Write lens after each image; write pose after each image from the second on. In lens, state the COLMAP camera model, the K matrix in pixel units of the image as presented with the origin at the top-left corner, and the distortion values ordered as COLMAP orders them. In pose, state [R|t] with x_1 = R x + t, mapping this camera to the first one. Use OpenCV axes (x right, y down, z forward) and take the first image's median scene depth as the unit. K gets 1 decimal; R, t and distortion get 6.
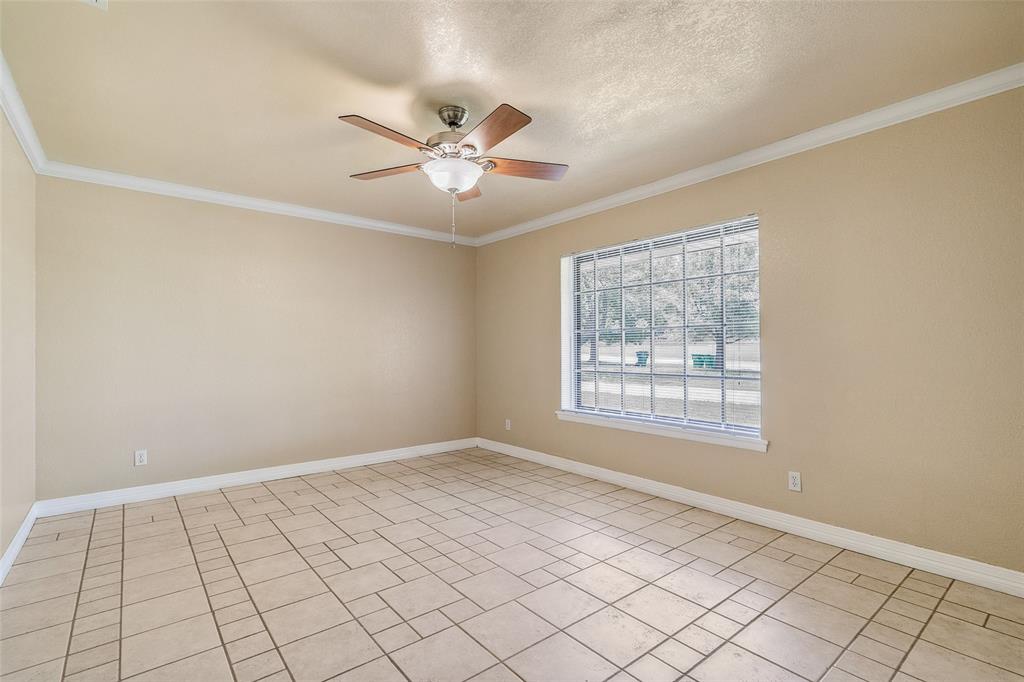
lens RADIAL K [[466.4, 0, 505.4], [0, 466.4, 338.3], [0, 0, 1]] dist [0.008368, -0.000280]
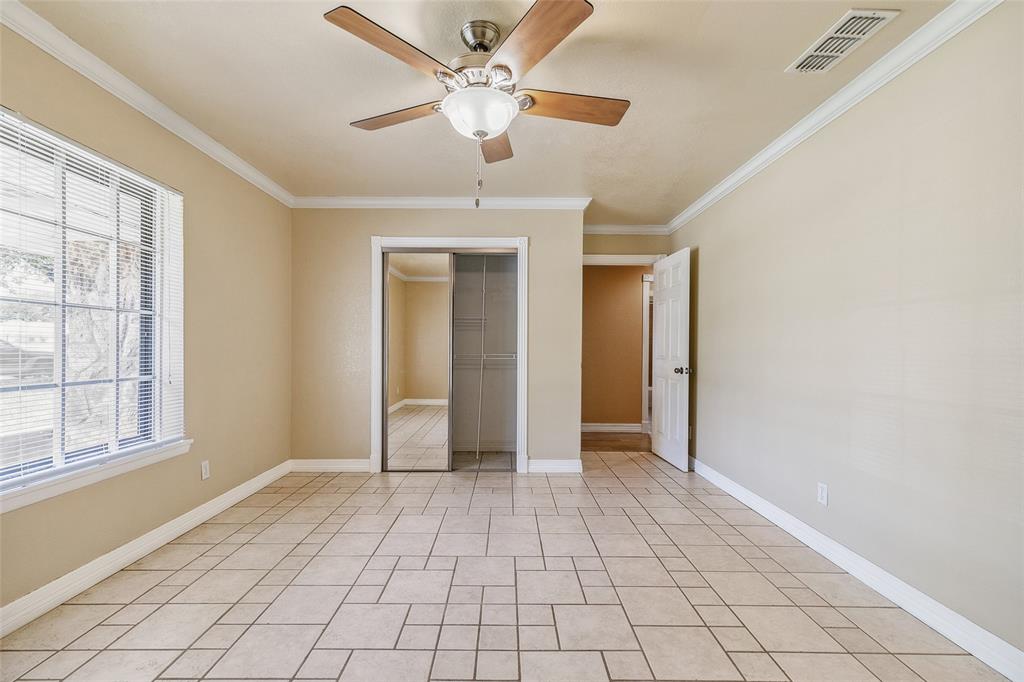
lens RADIAL K [[466.4, 0, 505.4], [0, 466.4, 338.3], [0, 0, 1]] dist [0.008368, -0.000280]
pose [[-0.778598, 0.007929, 0.627472, -0.618419], [-0.021320, 0.999009, -0.039079, 0.041469], [-0.627160, -0.043804, -0.777657, 1.542992]]
